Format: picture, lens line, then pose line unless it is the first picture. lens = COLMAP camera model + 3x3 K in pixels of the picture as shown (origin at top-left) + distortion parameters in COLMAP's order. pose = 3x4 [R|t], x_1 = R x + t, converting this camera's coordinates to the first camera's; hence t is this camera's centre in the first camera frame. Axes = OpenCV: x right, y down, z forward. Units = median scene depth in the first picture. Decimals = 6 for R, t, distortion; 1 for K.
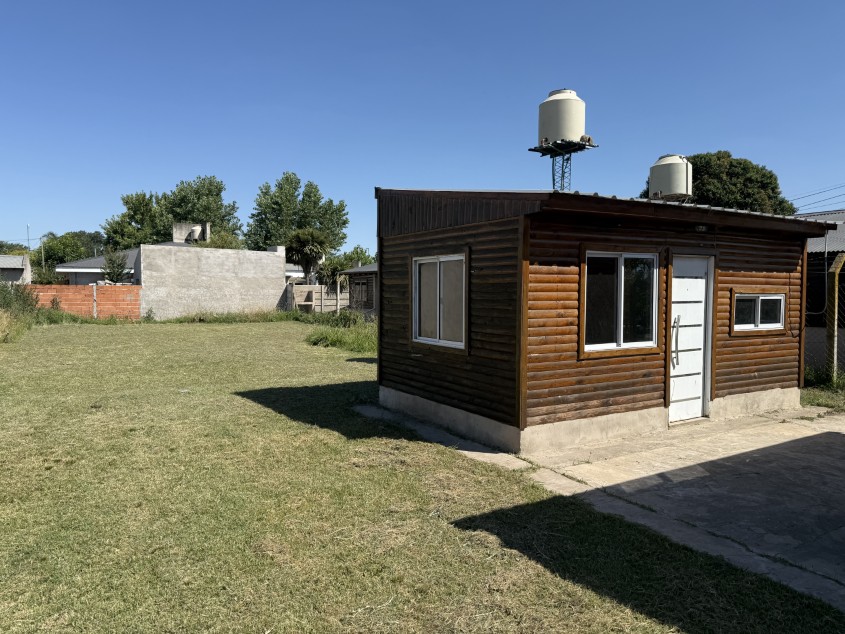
lens RADIAL K [[586.3, 0, 423.9], [0, 586.3, 321.5], [0, 0, 1]] dist [0.118352, -0.185061]
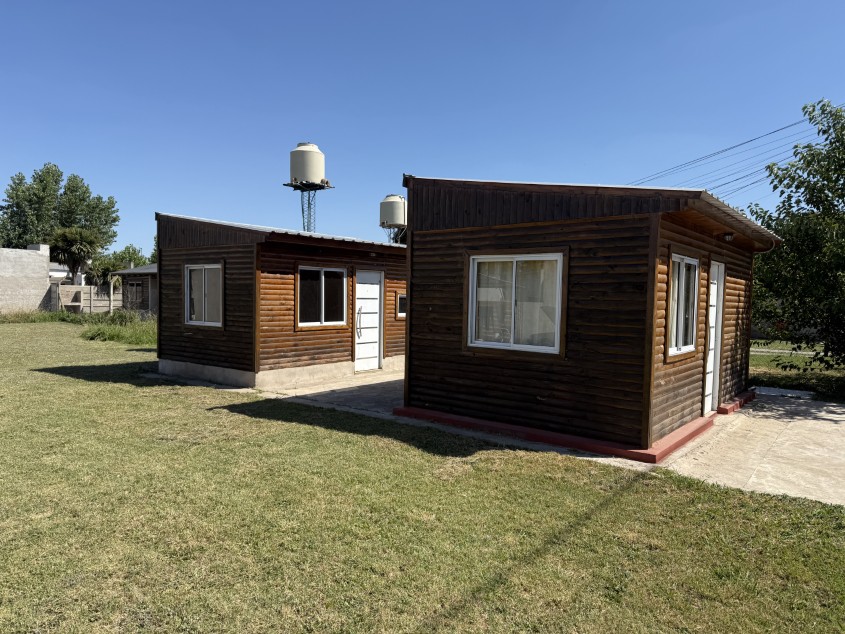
lens RADIAL K [[586.3, 0, 423.9], [0, 586.3, 321.5], [0, 0, 1]] dist [0.118352, -0.185061]
pose [[0.939870, -0.002128, 0.341525, 0.008178], [0.005537, 0.999944, -0.009009, 0.011148], [-0.341486, 0.010358, 0.939830, -0.138990]]
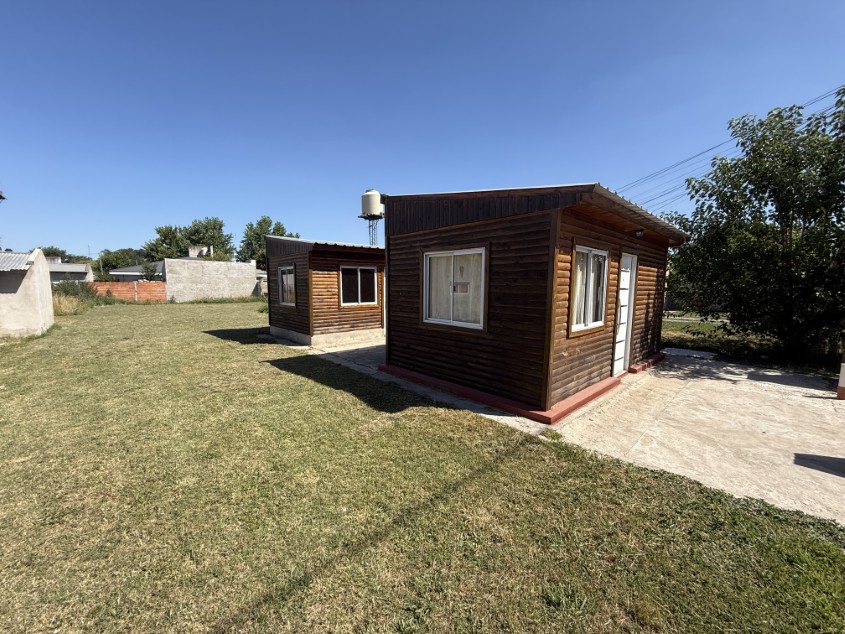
lens RADIAL K [[335.5, 0, 423.1], [0, 335.5, 319.0], [0, 0, 1]] dist [0.000254, -0.000020]
pose [[0.982096, -0.021388, 0.187162, 0.071786], [0.012715, 0.998794, 0.047417, 0.008988], [-0.187950, -0.044188, 0.981184, -0.098440]]
